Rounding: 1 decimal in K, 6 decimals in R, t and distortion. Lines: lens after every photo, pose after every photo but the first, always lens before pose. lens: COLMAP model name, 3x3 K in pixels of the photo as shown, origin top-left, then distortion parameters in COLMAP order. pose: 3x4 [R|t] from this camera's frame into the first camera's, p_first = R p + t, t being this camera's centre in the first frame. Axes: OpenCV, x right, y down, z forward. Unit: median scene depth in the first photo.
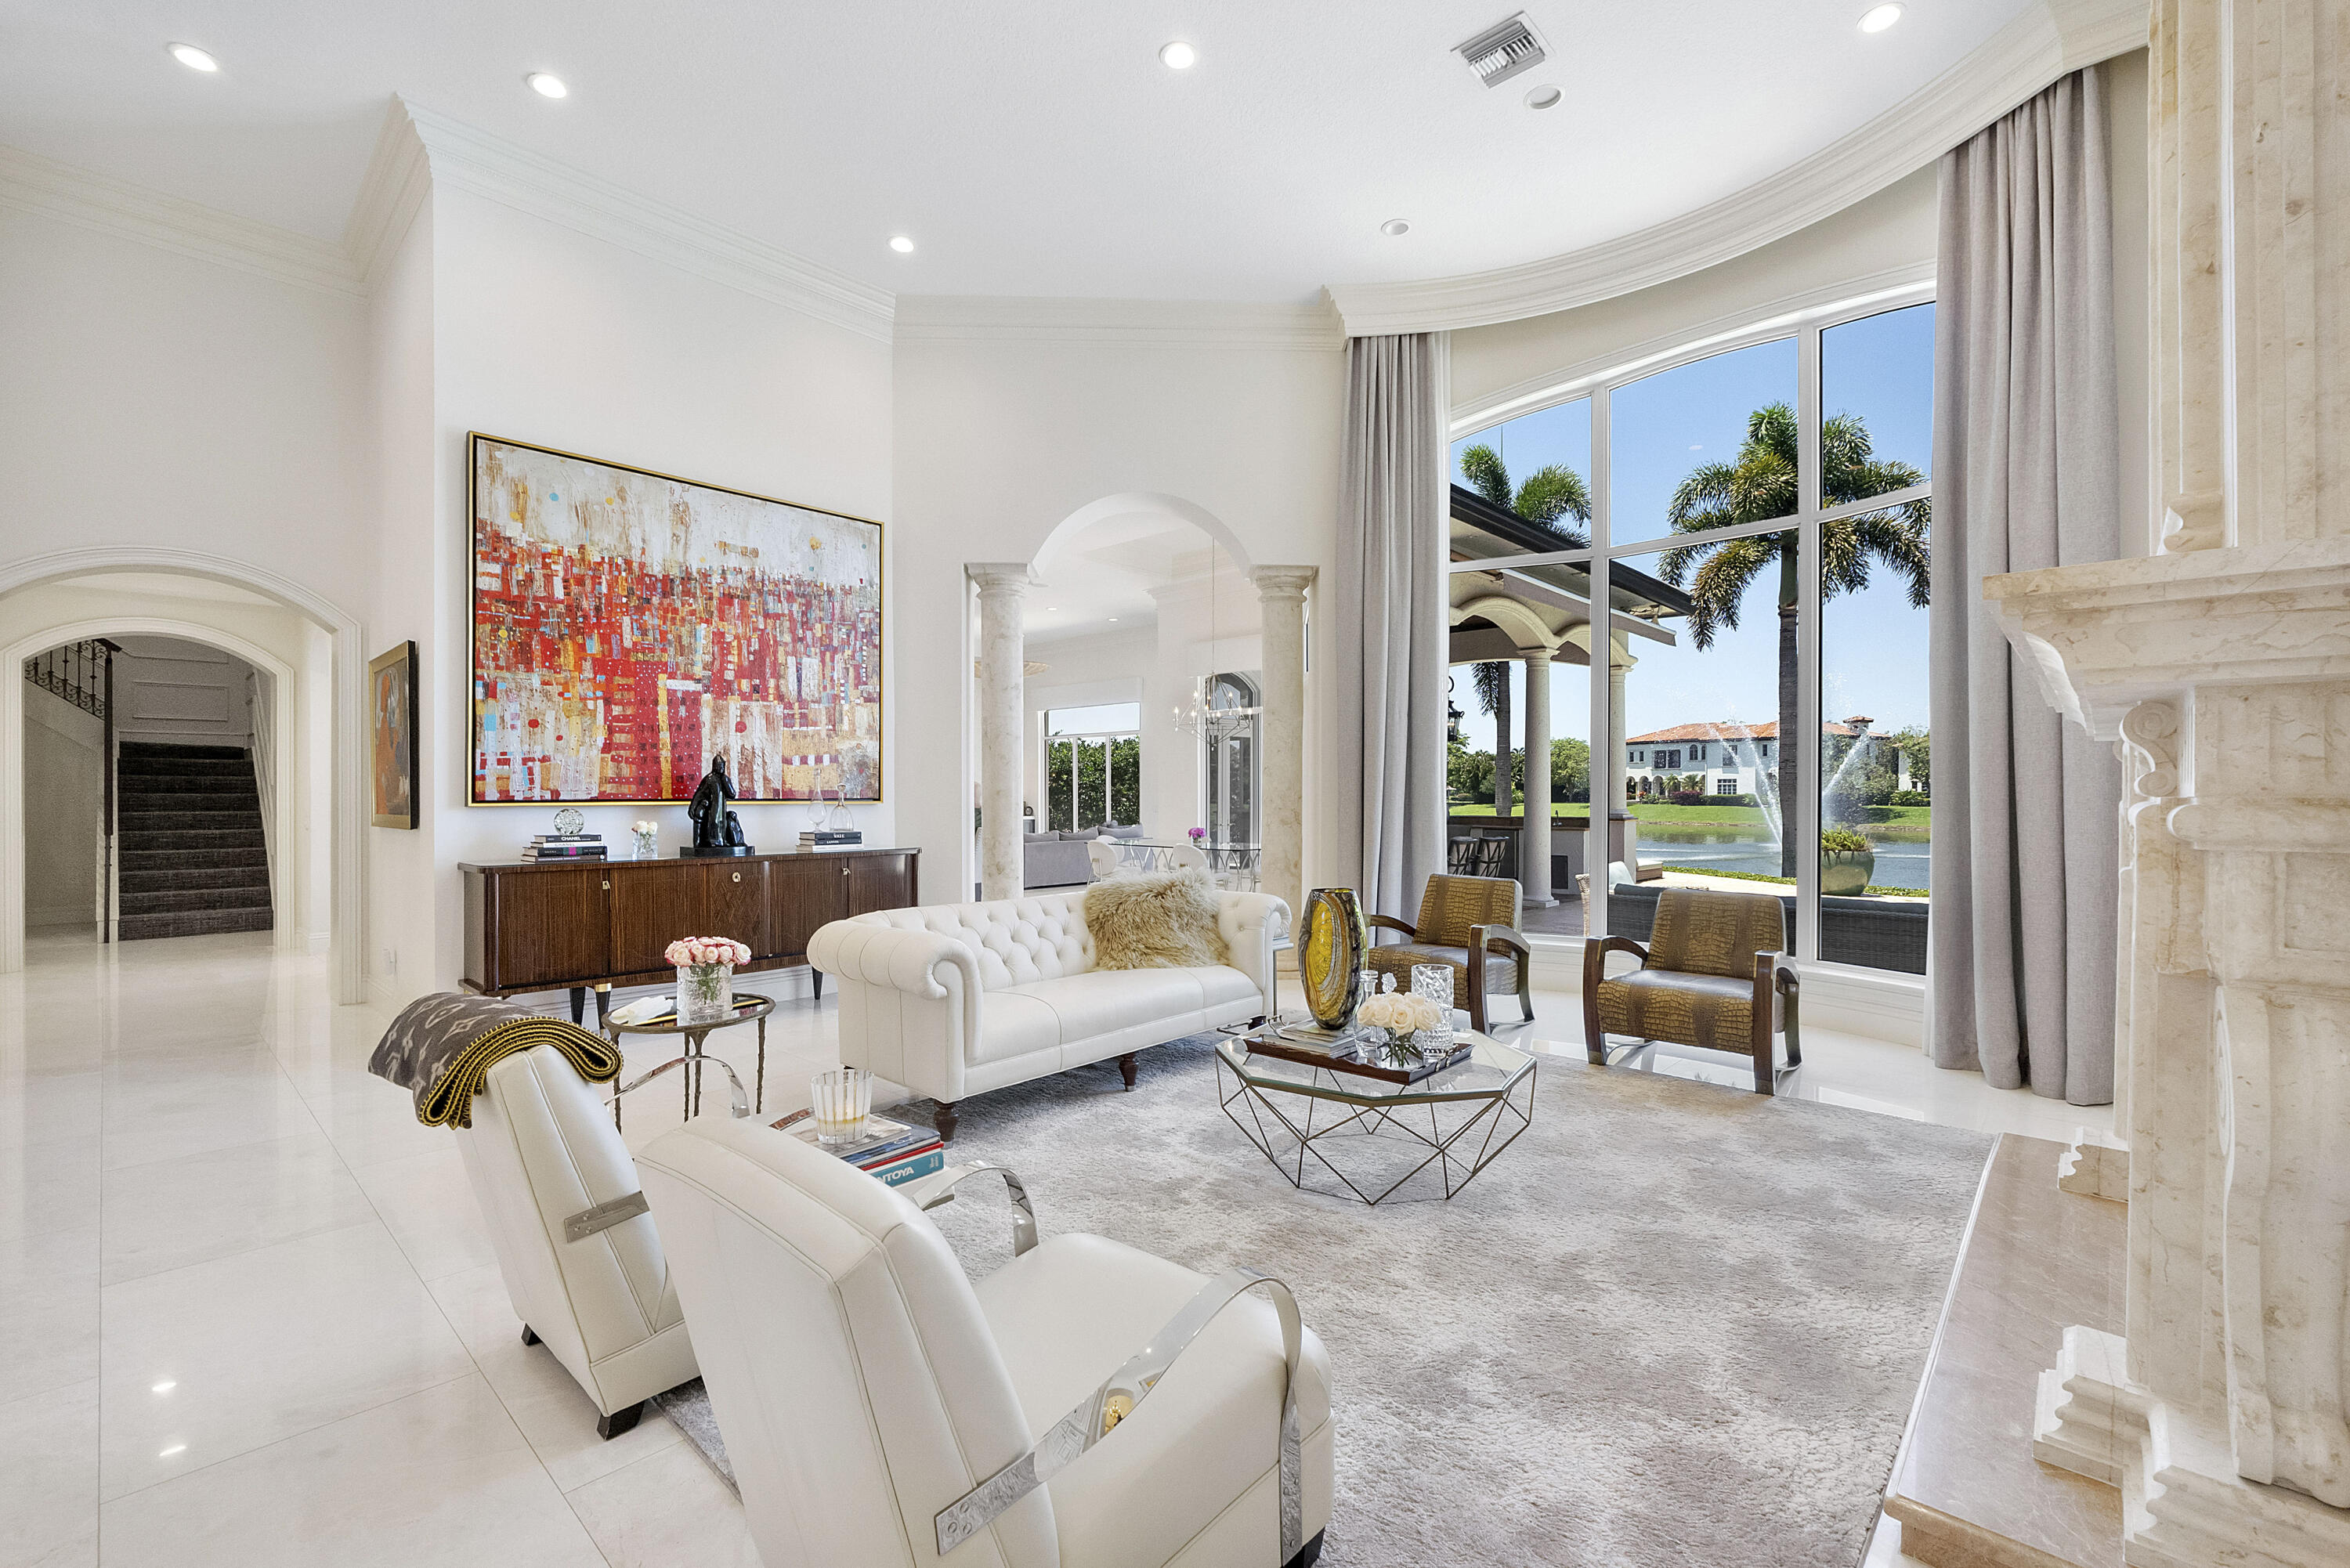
lens RADIAL K [[1000.4, 0, 1175.4], [0, 1000.4, 793.3], [0, 0, 1]] dist [-0.007545, -0.000609]
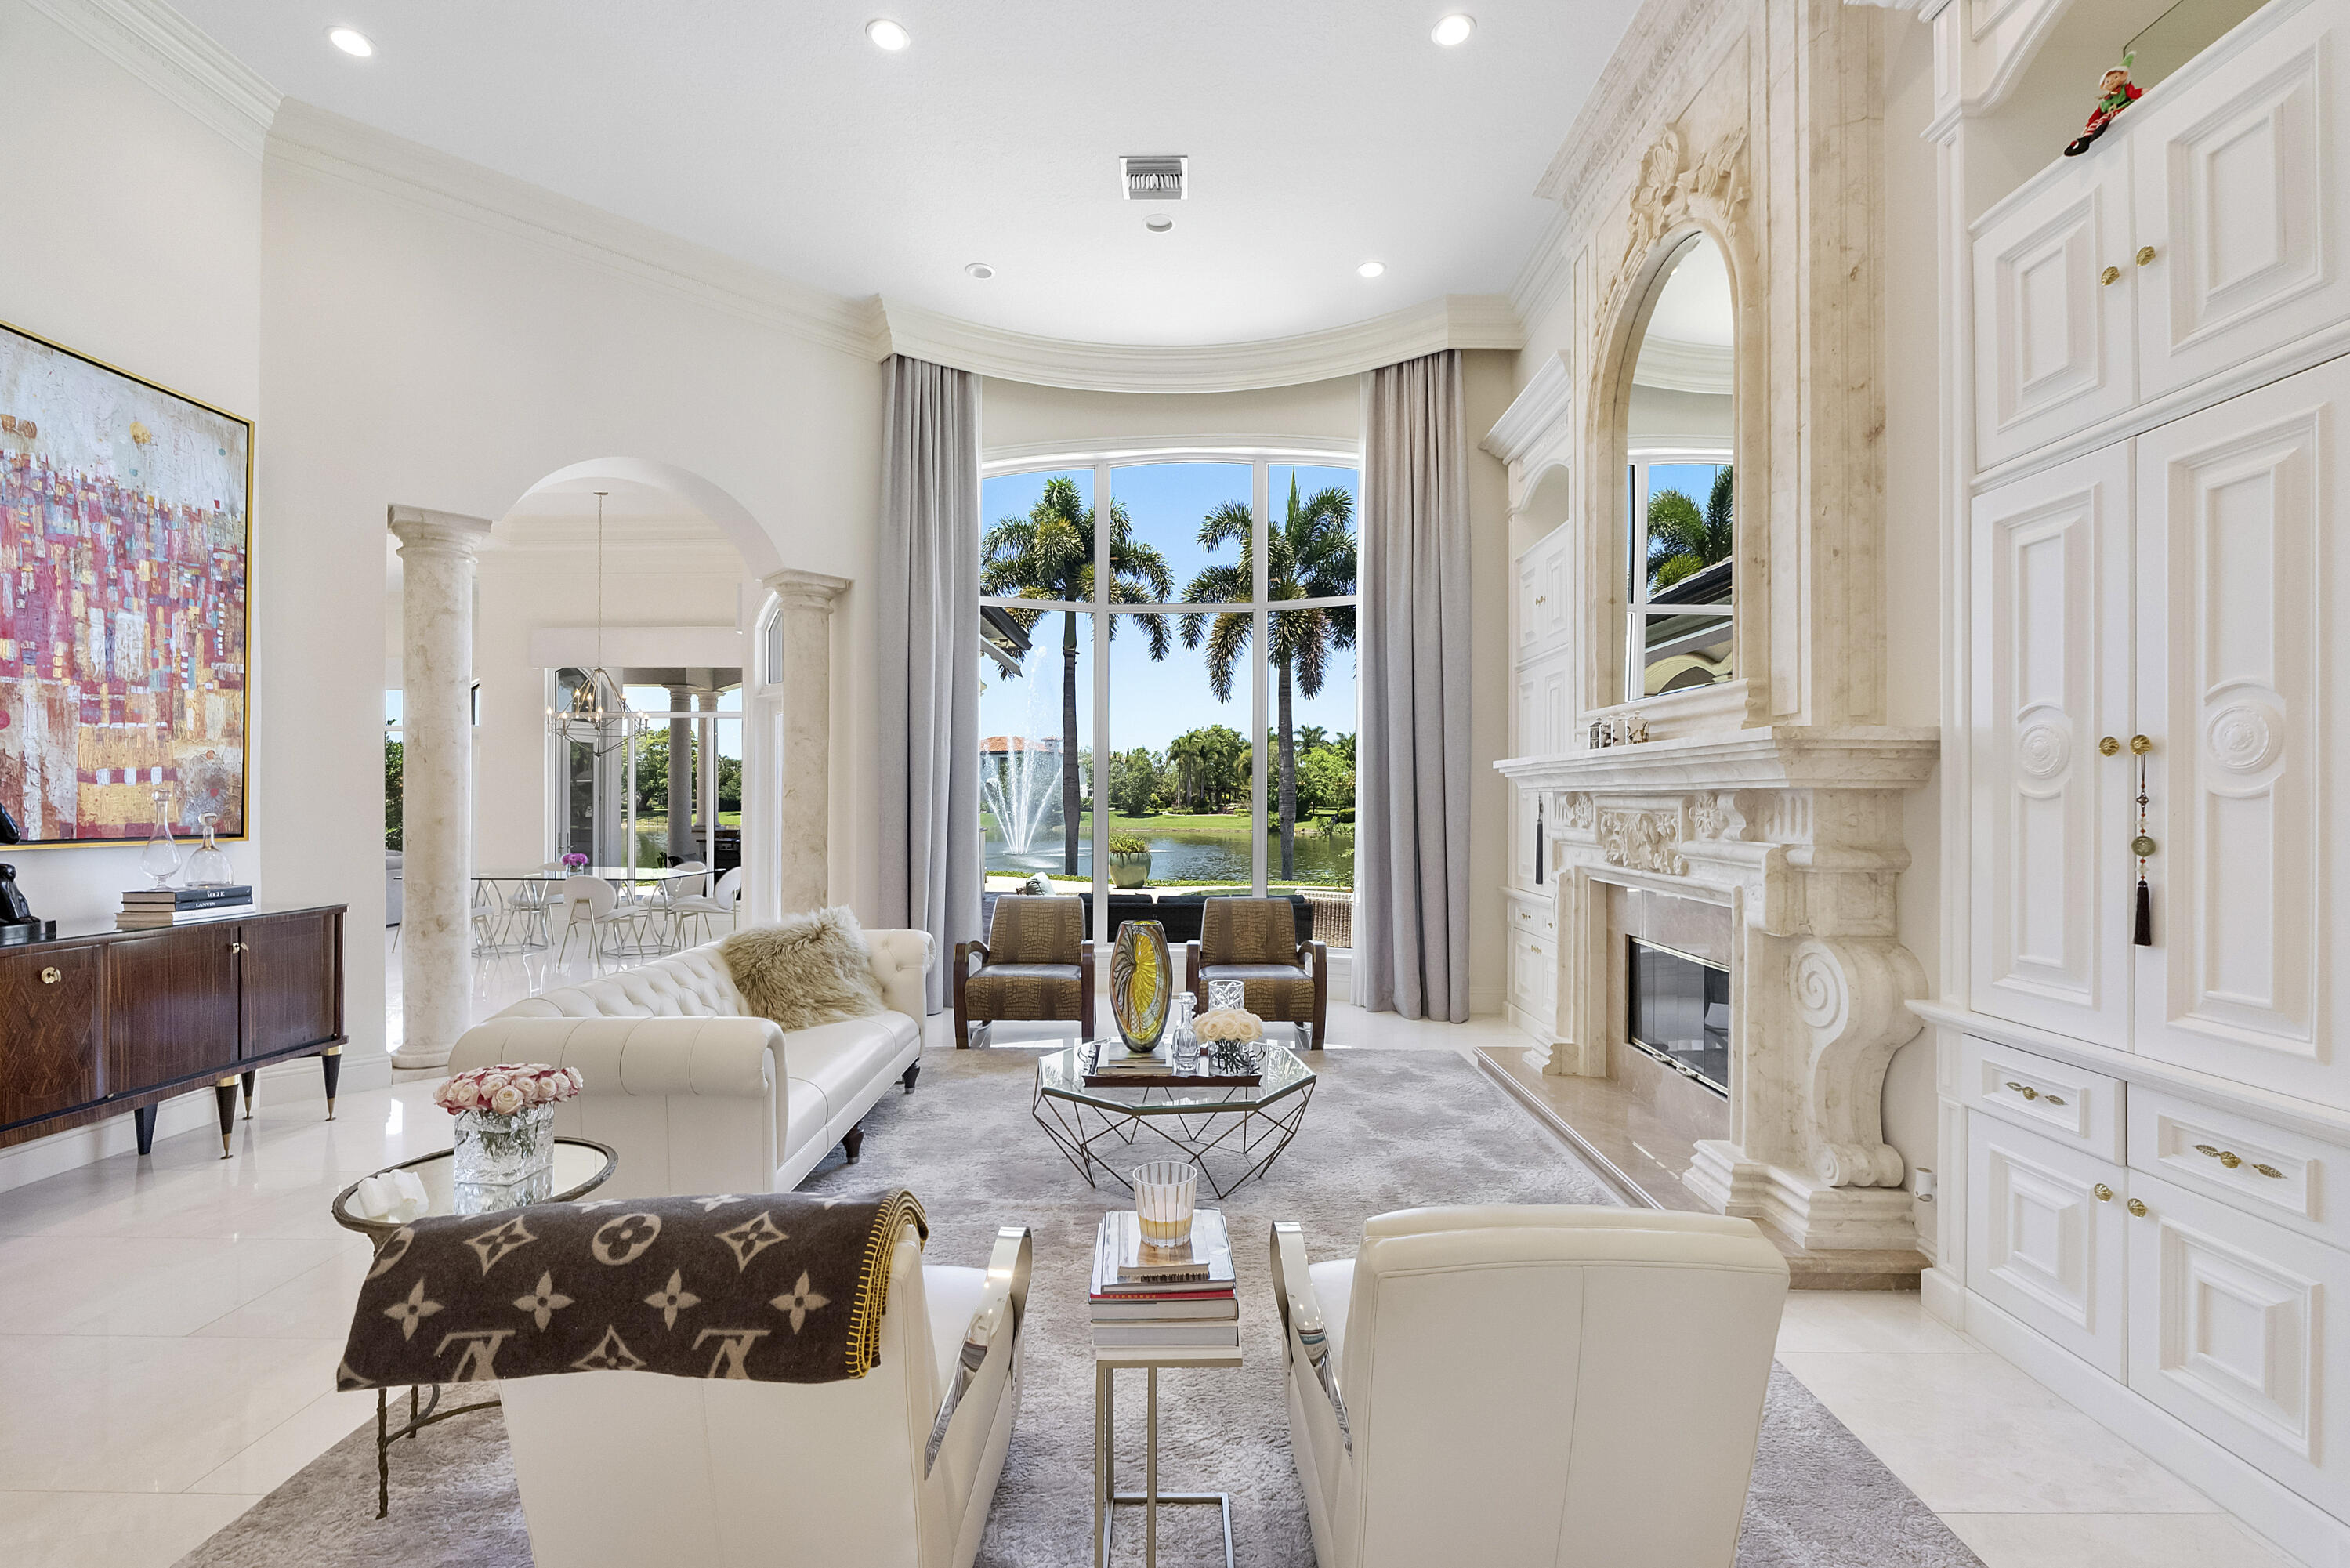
lens RADIAL K [[1000.4, 0, 1175.4], [0, 1000.4, 793.3], [0, 0, 1]] dist [-0.007545, -0.000609]
pose [[0.739981, 0.006467, 0.672597, -0.294365], [-0.002698, 0.999974, -0.006647, -0.019667], [-0.672622, 0.003104, 0.739979, 0.094633]]
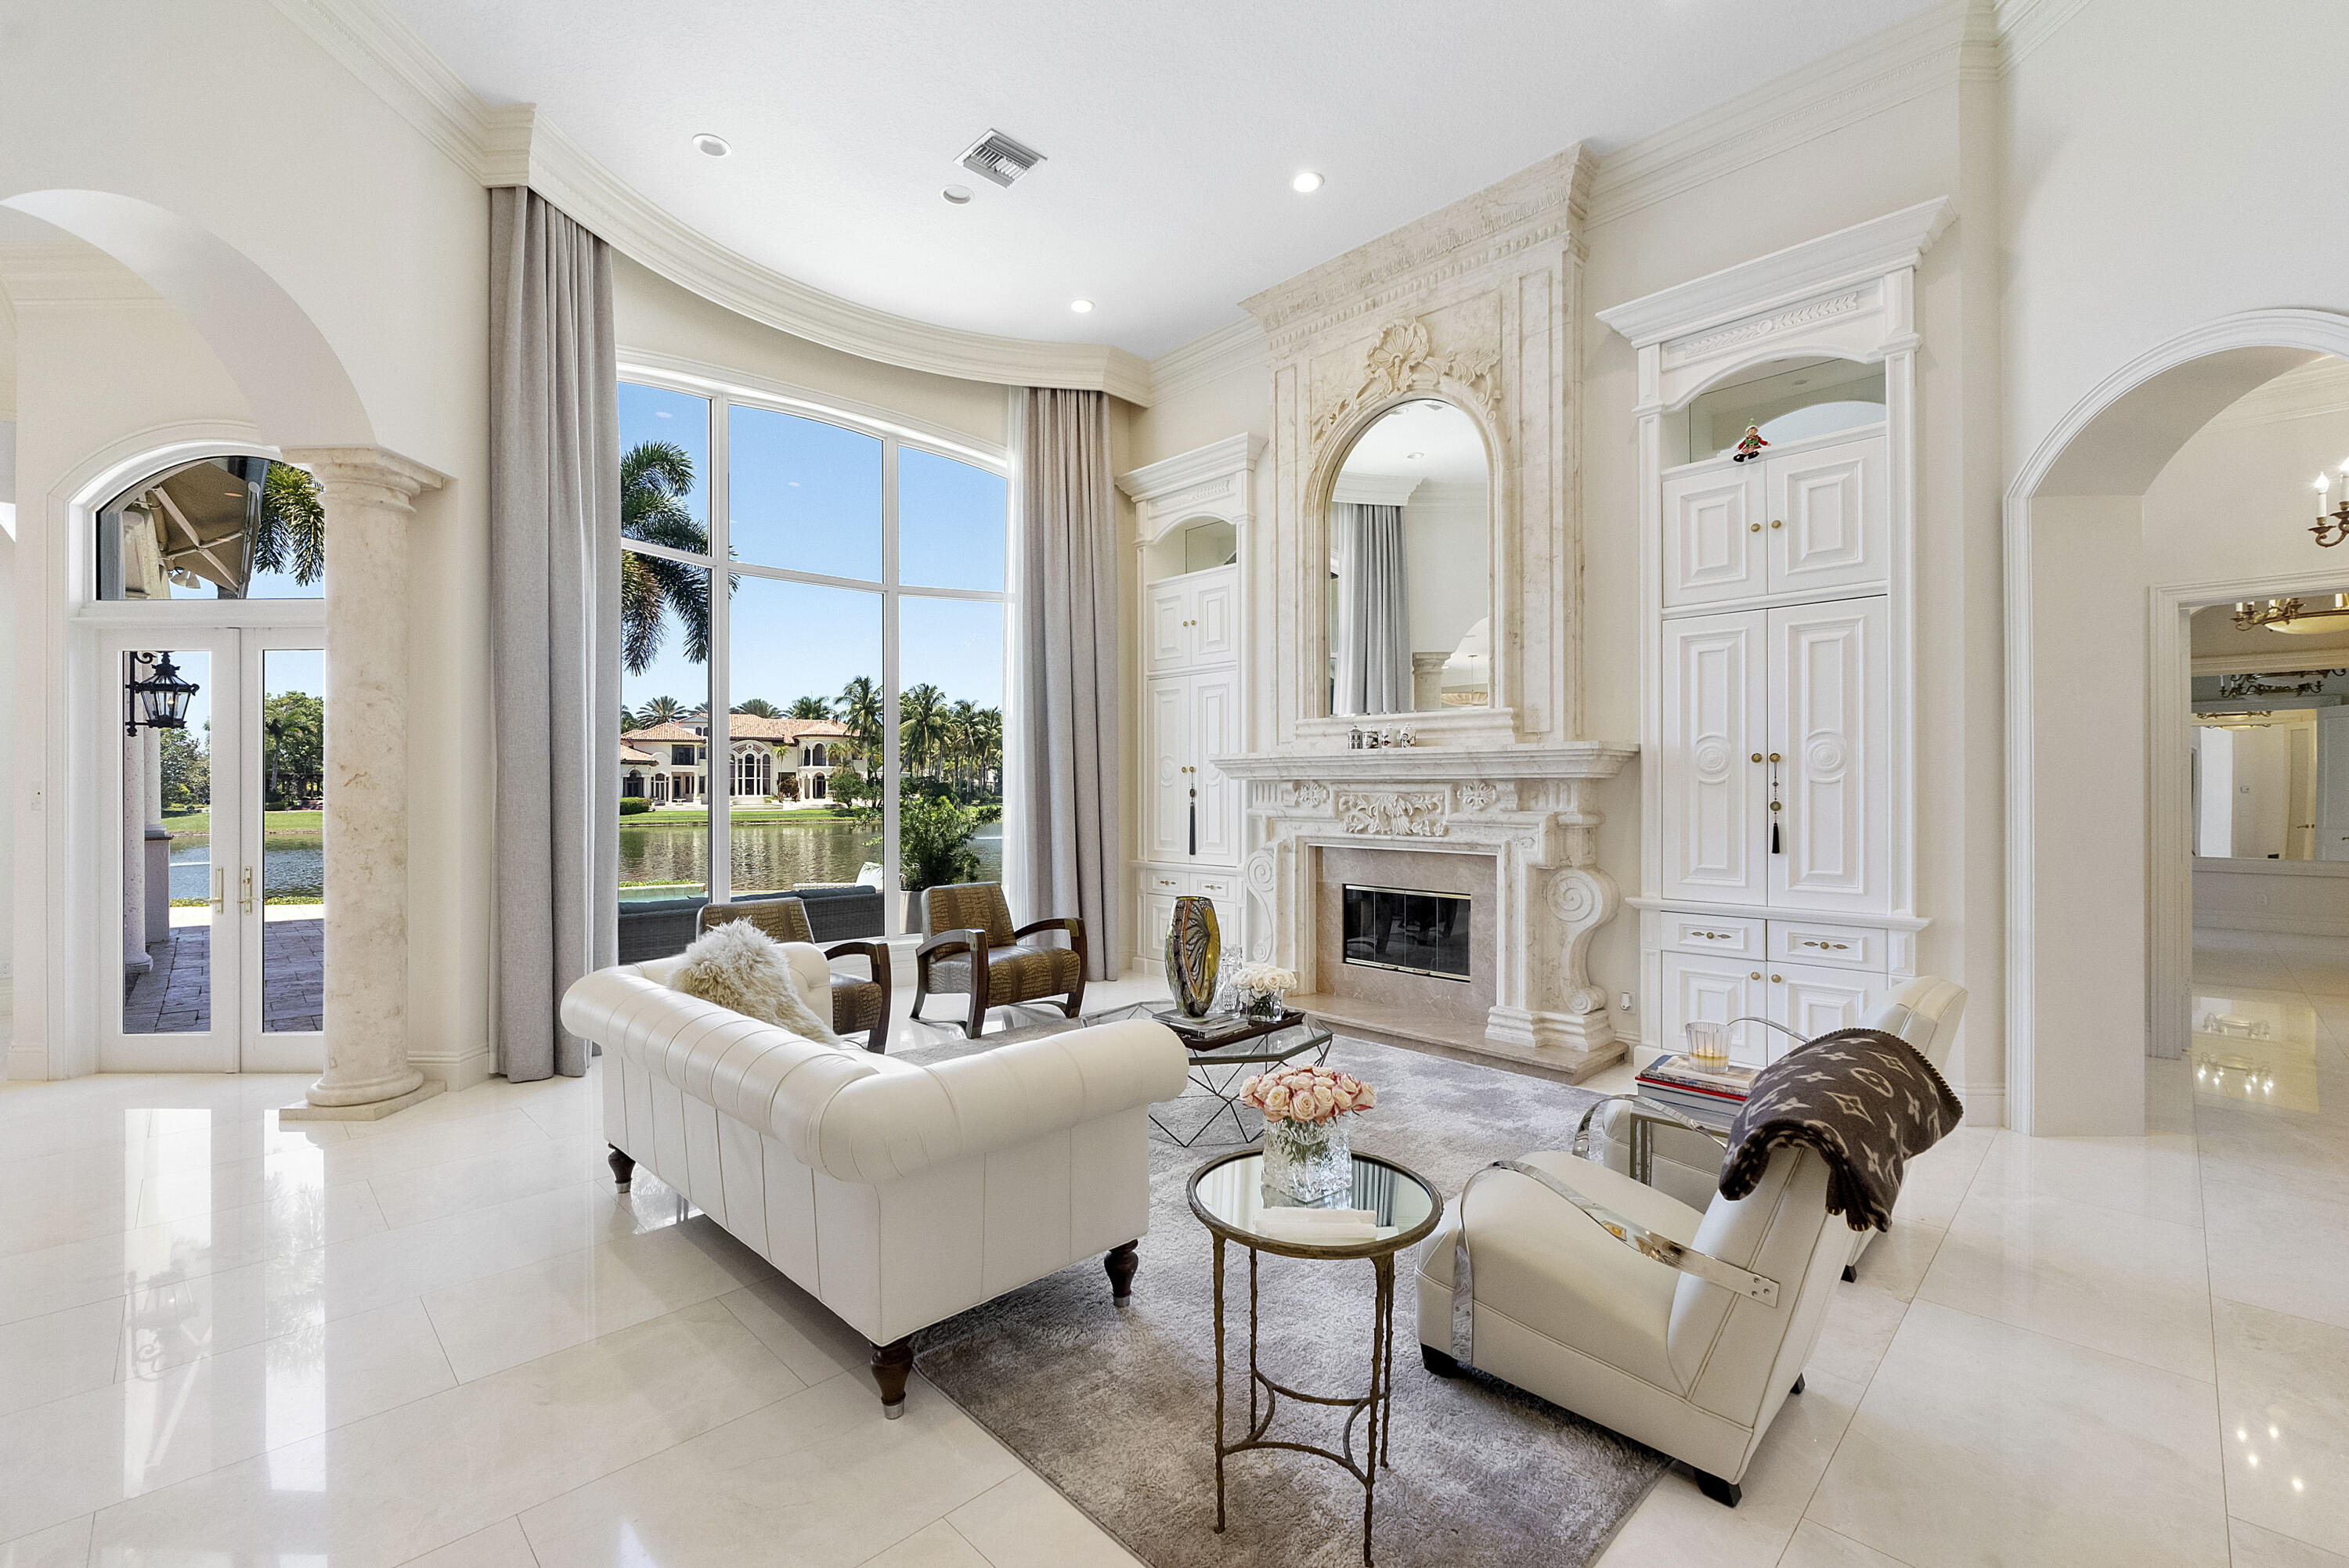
lens RADIAL K [[994.3, 0, 1174.5], [0, 994.3, 784.0], [0, 0, 1]] dist [-0.001717, -0.000159]
pose [[0.042969, 0.005786, 0.999060, -0.553566], [0.001565, 0.999982, -0.005859, -0.017114], [-0.999075, 0.001815, 0.042959, 0.526306]]
